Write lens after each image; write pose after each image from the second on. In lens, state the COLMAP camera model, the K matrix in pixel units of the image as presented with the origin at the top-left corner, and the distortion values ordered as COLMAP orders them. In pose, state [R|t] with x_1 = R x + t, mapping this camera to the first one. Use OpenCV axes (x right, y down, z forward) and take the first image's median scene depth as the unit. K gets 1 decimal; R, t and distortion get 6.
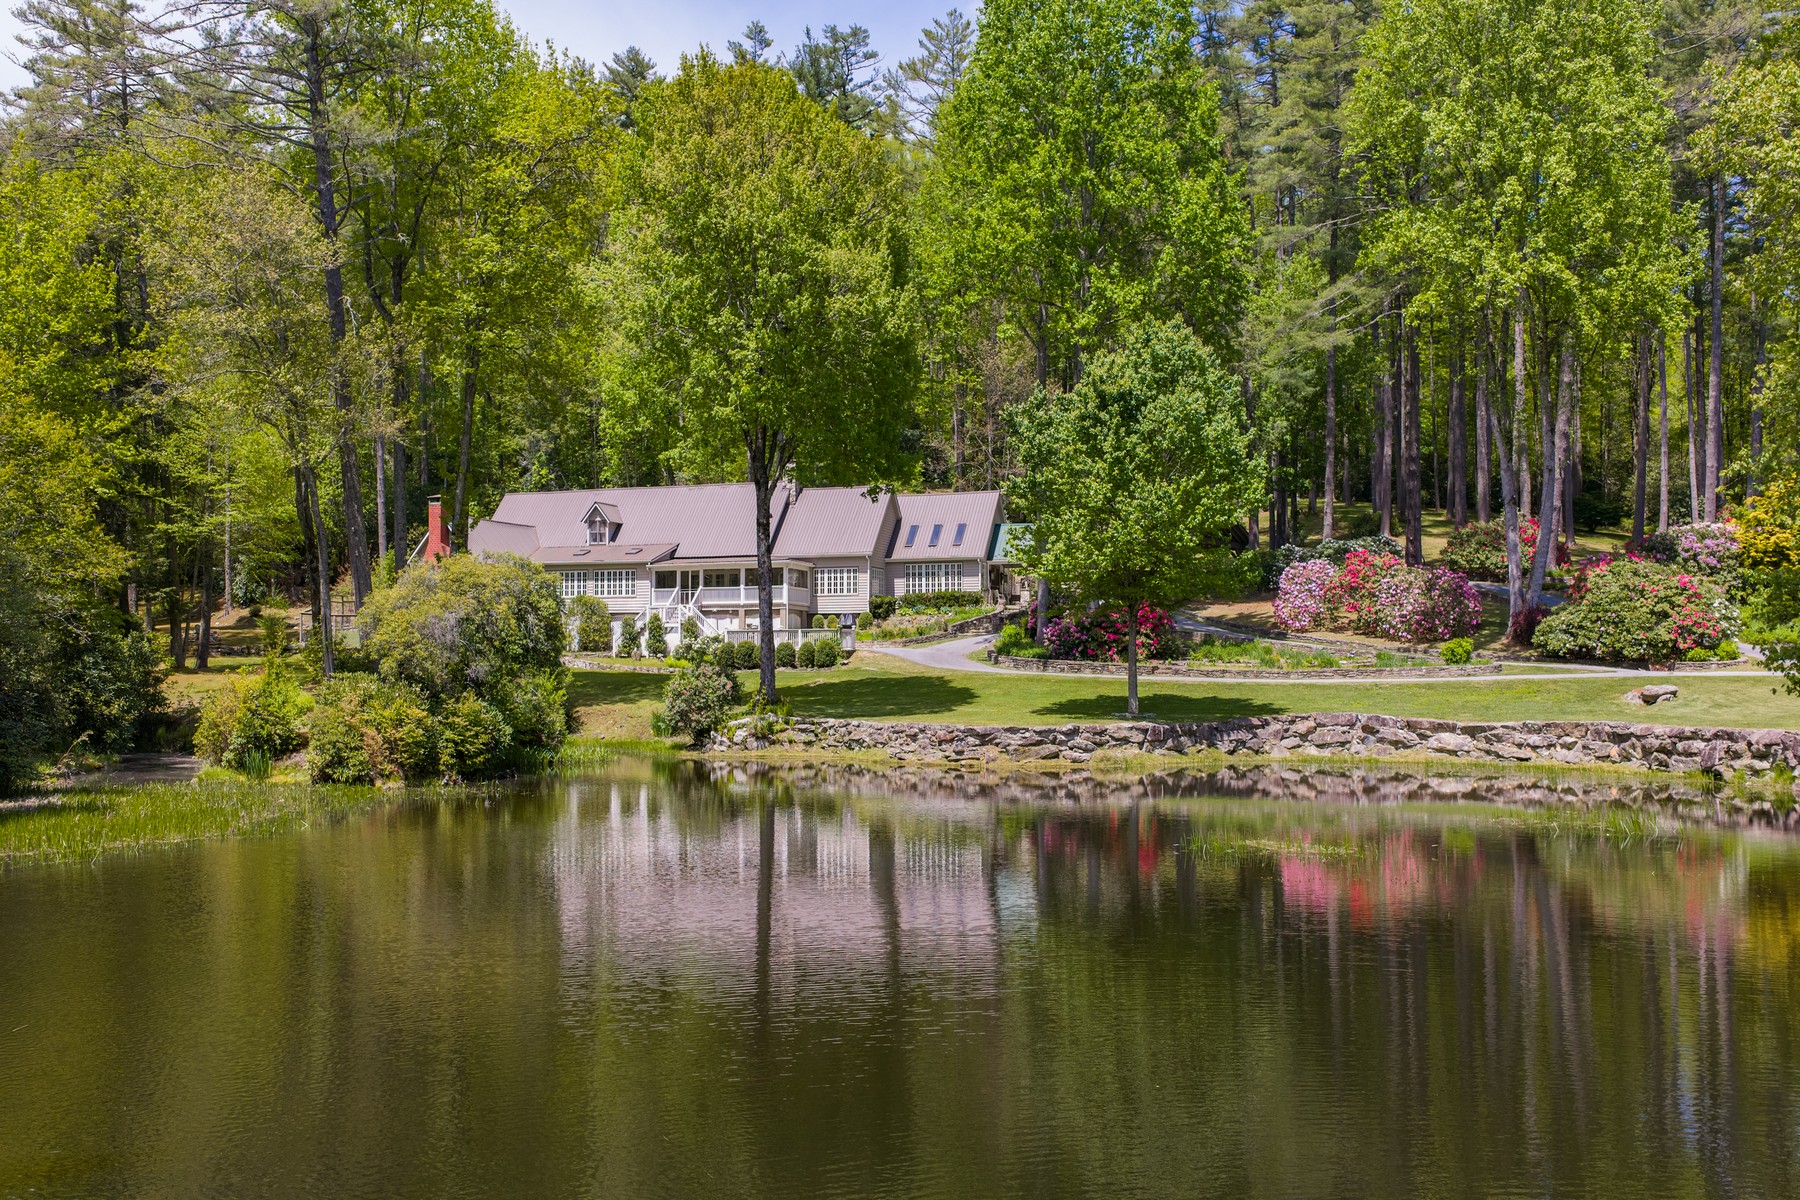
lens RADIAL K [[1470.9, 0, 900.7], [0, 1470.9, 568.1], [0, 0, 1]] dist [0.003424, -0.008889]
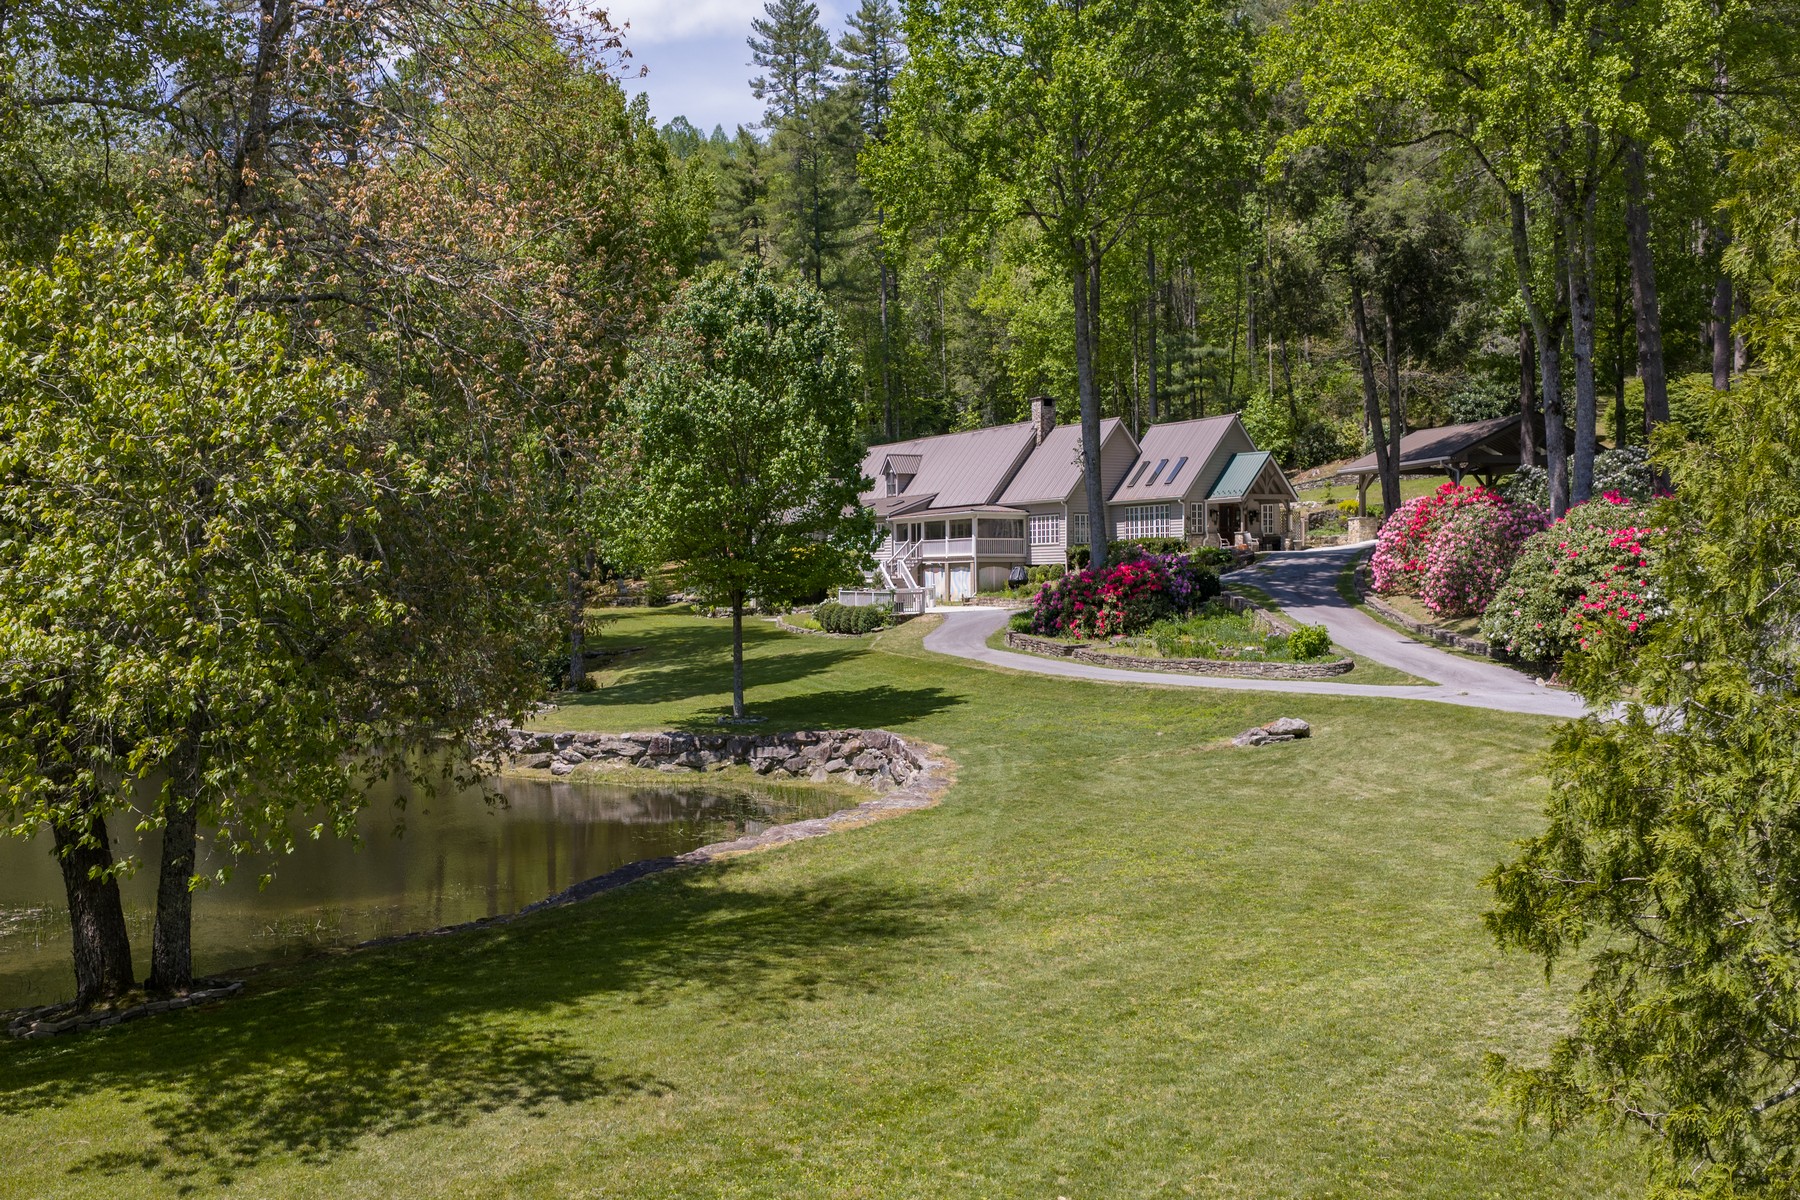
lens RADIAL K [[1470.9, 0, 900.7], [0, 1470.9, 568.1], [0, 0, 1]] dist [0.003424, -0.008889]
pose [[0.788457, -0.010993, -0.614991, 0.795938], [0.051212, 0.997542, 0.047826, -0.027676], [0.612954, -0.069204, 0.787082, 0.385278]]
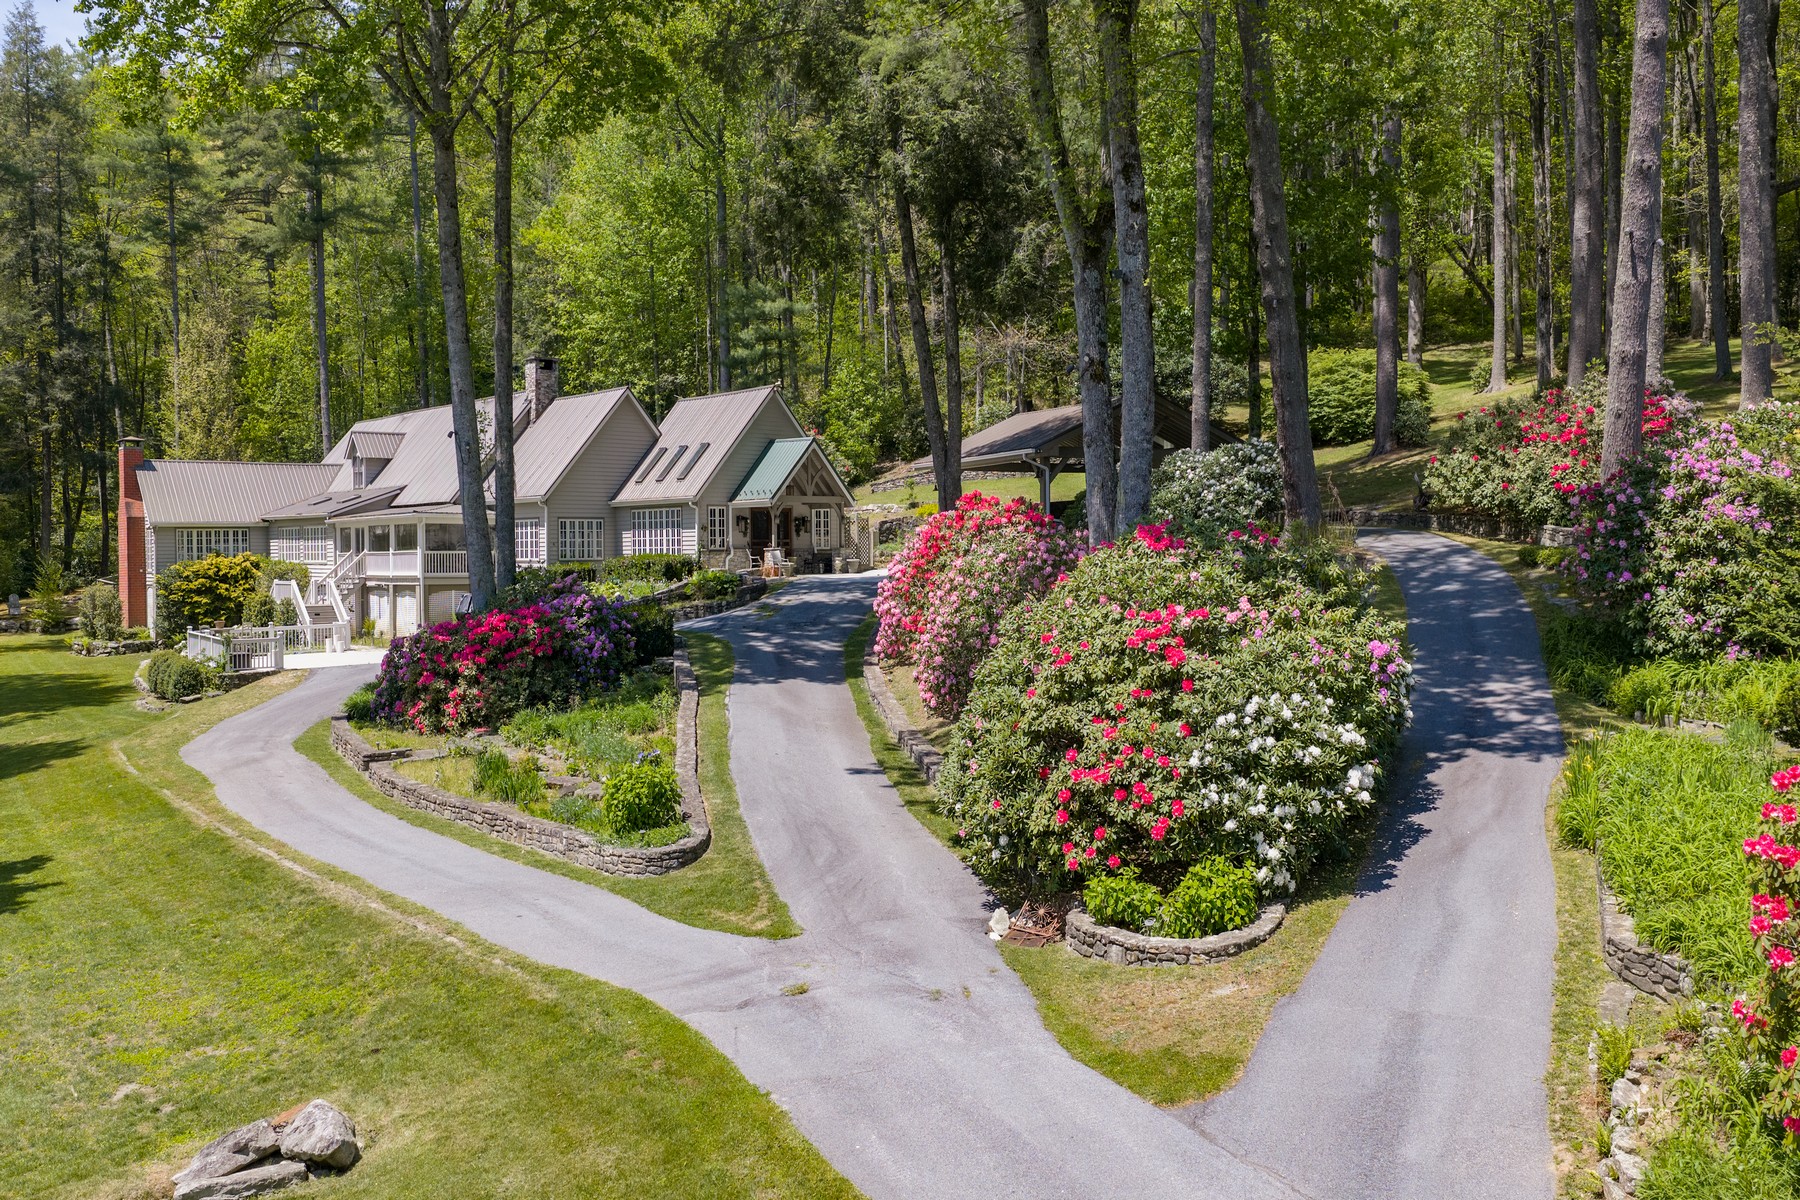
lens RADIAL K [[1498.6, 0, 904.7], [0, 1498.6, 547.5], [0, 0, 1]] dist [0.009694, -0.007288]
pose [[0.888216, -0.009150, -0.459335, 0.740713], [0.037531, 0.997905, 0.052695, -0.029648], [0.457891, -0.064044, 0.886699, 0.844070]]
